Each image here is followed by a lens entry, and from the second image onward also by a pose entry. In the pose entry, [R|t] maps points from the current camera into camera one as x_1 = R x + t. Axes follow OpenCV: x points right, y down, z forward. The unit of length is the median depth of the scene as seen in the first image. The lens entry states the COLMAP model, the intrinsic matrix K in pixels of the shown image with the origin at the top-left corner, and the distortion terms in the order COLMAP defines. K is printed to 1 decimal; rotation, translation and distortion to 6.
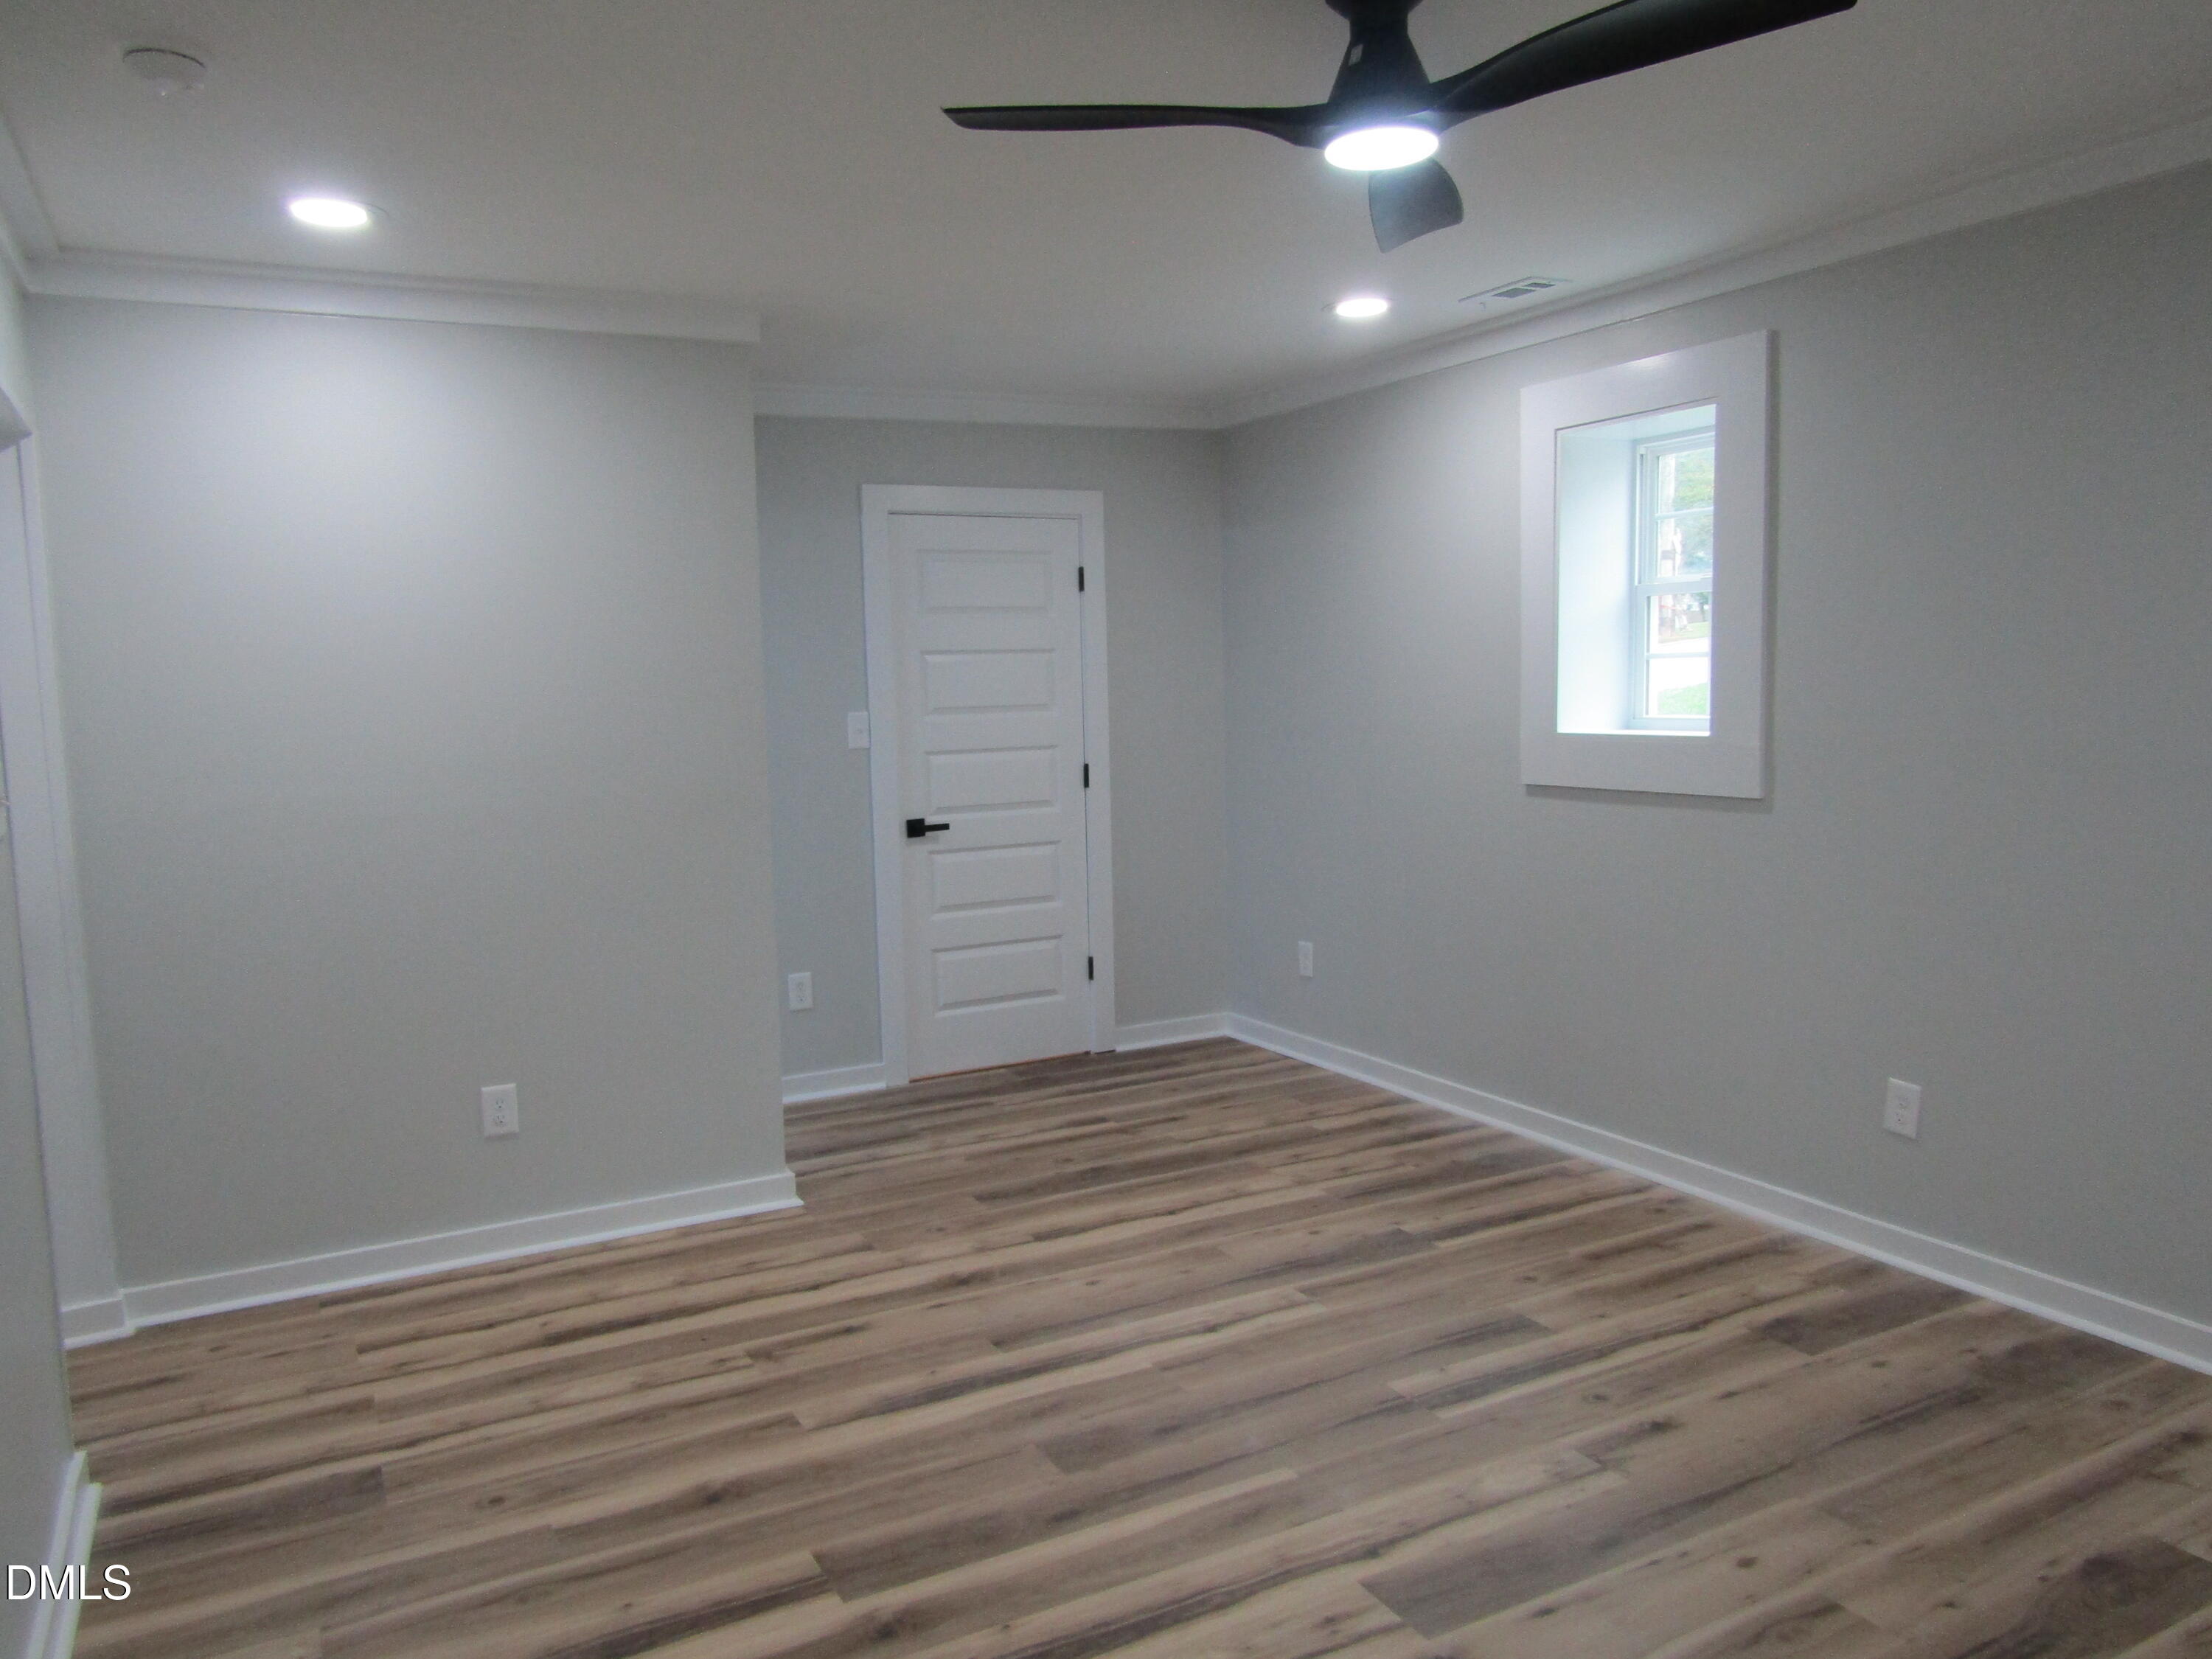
lens RADIAL K [[1579.8, 0, 1105.4], [0, 1579.8, 831.6], [0, 0, 1]] dist [-0.007054, -0.001664]
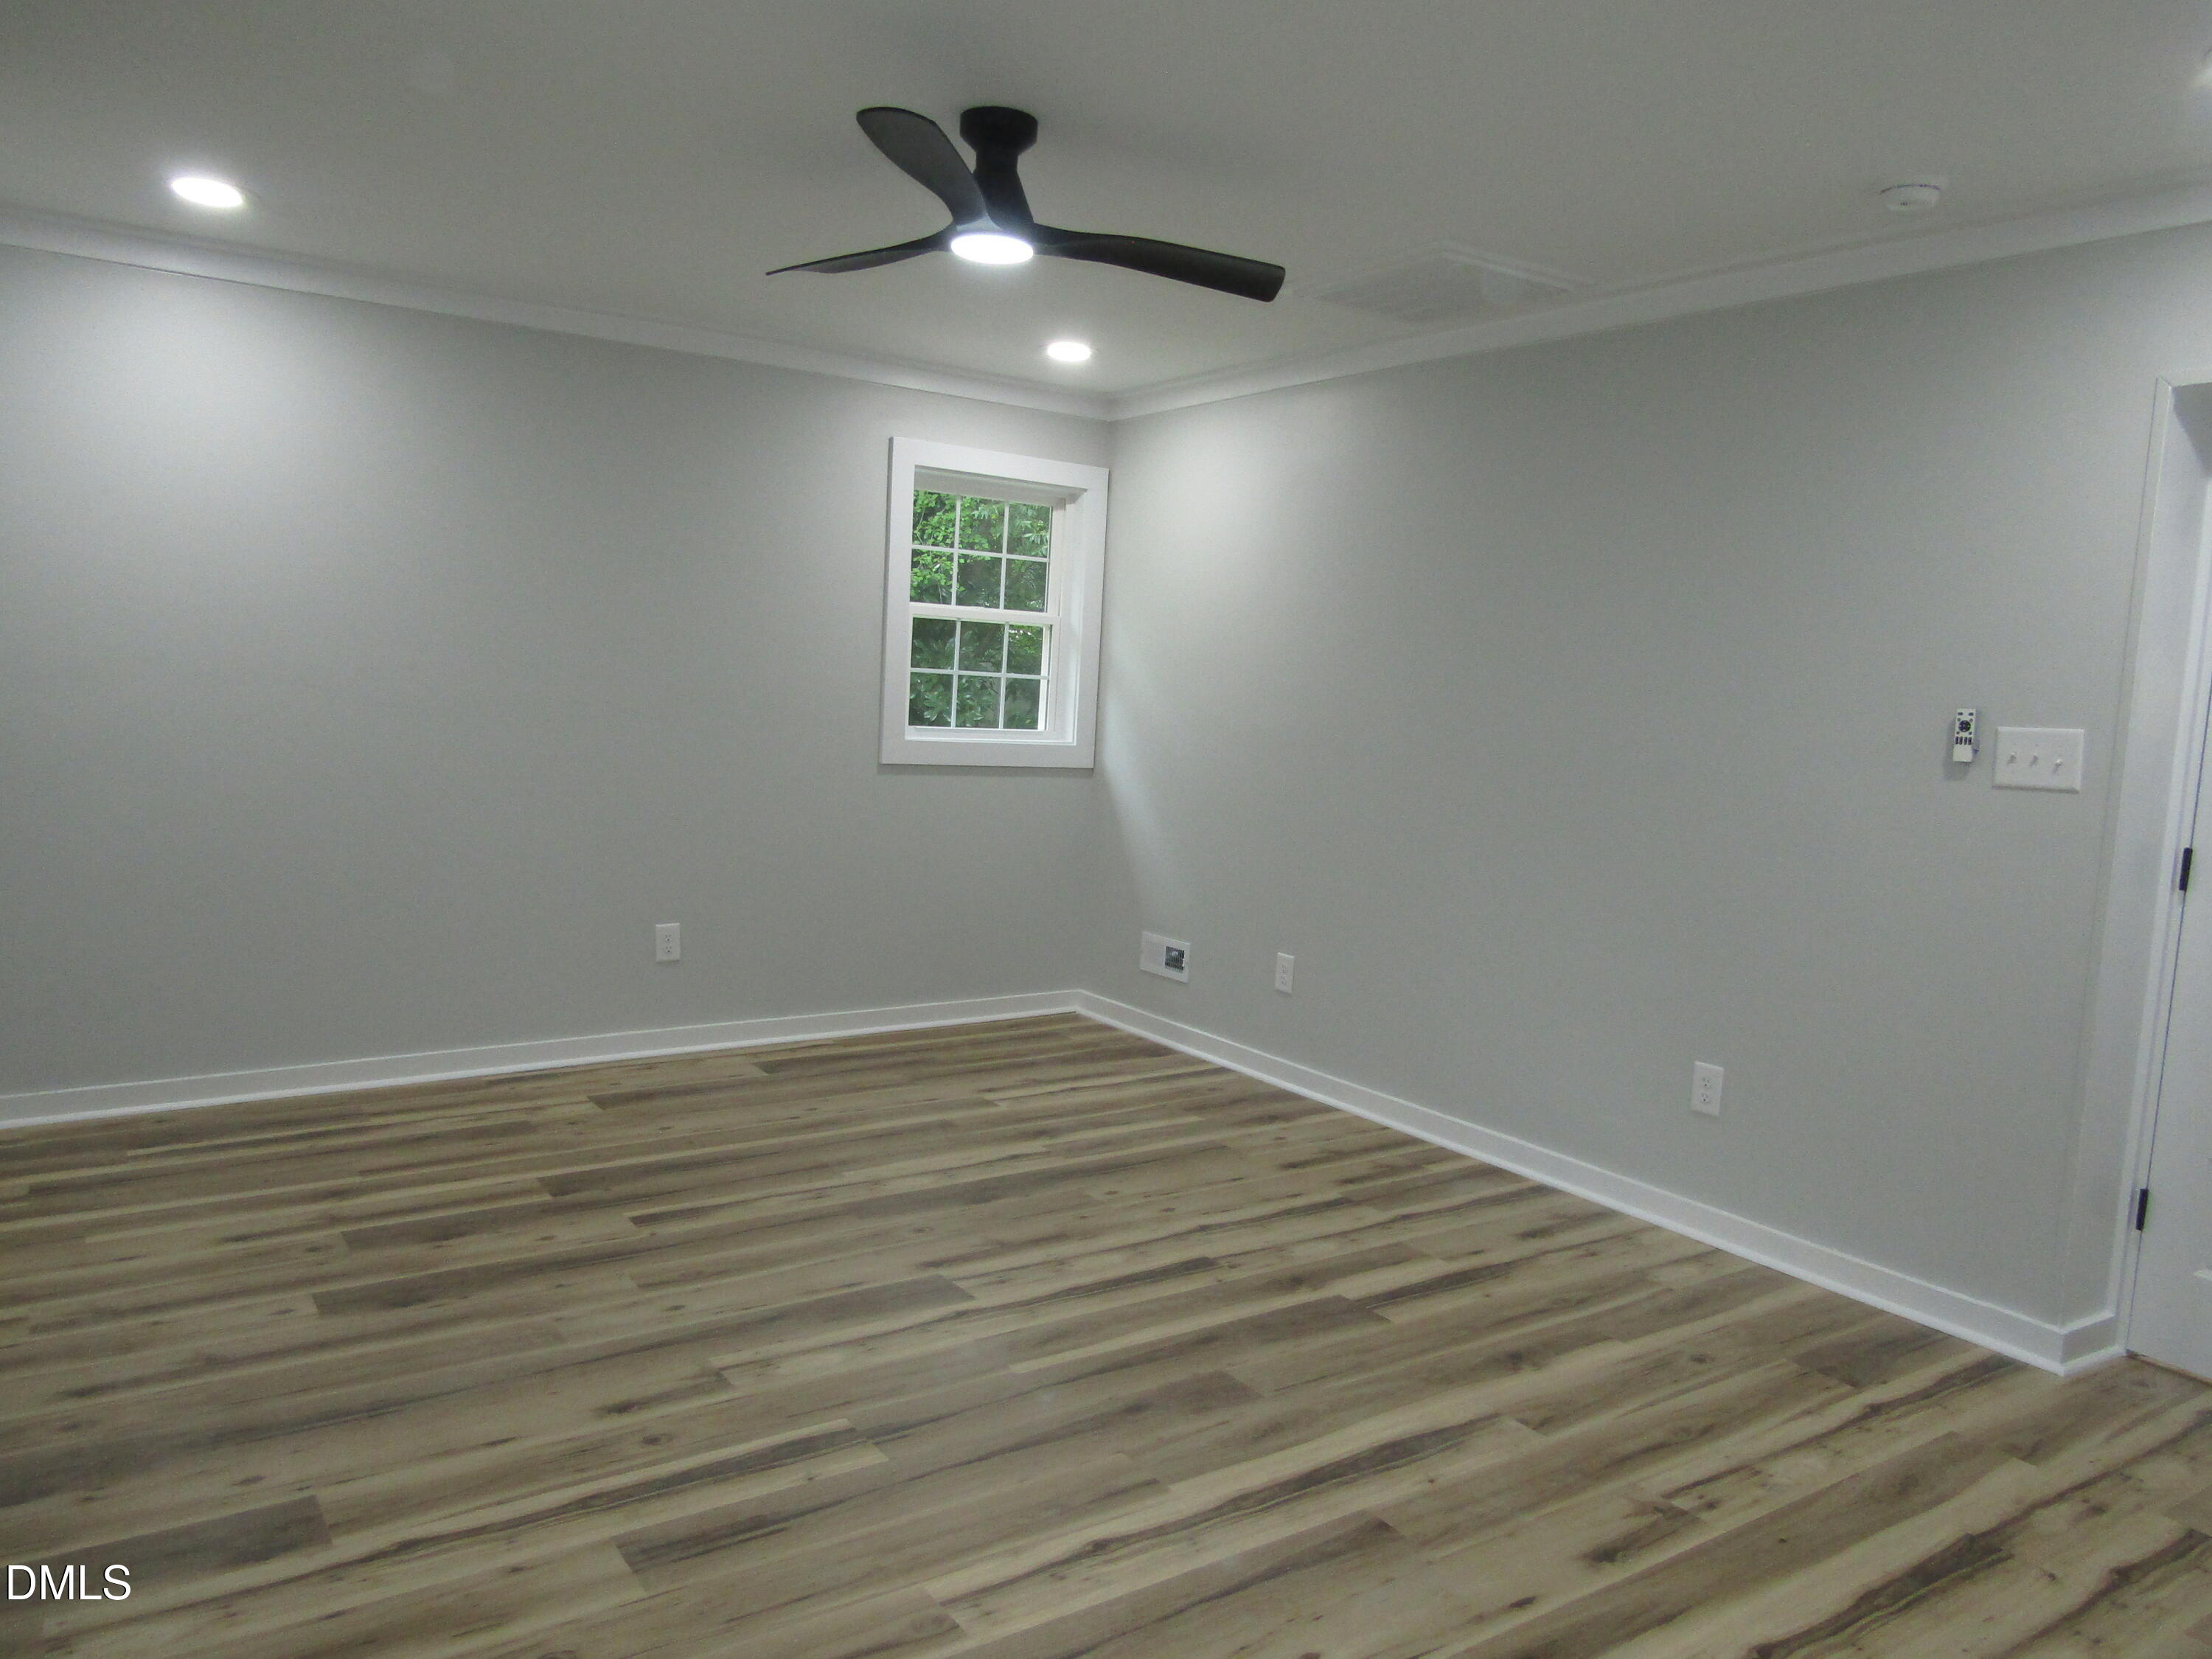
lens RADIAL K [[1579.8, 0, 1103.5], [0, 1579.8, 831.1], [0, 0, 1]] dist [-0.007054, -0.001664]
pose [[-0.994463, -0.012314, -0.104367, 0.160530], [-0.032317, 0.980821, 0.192211, -0.152203], [0.099999, 0.194520, -0.975788, 1.831147]]
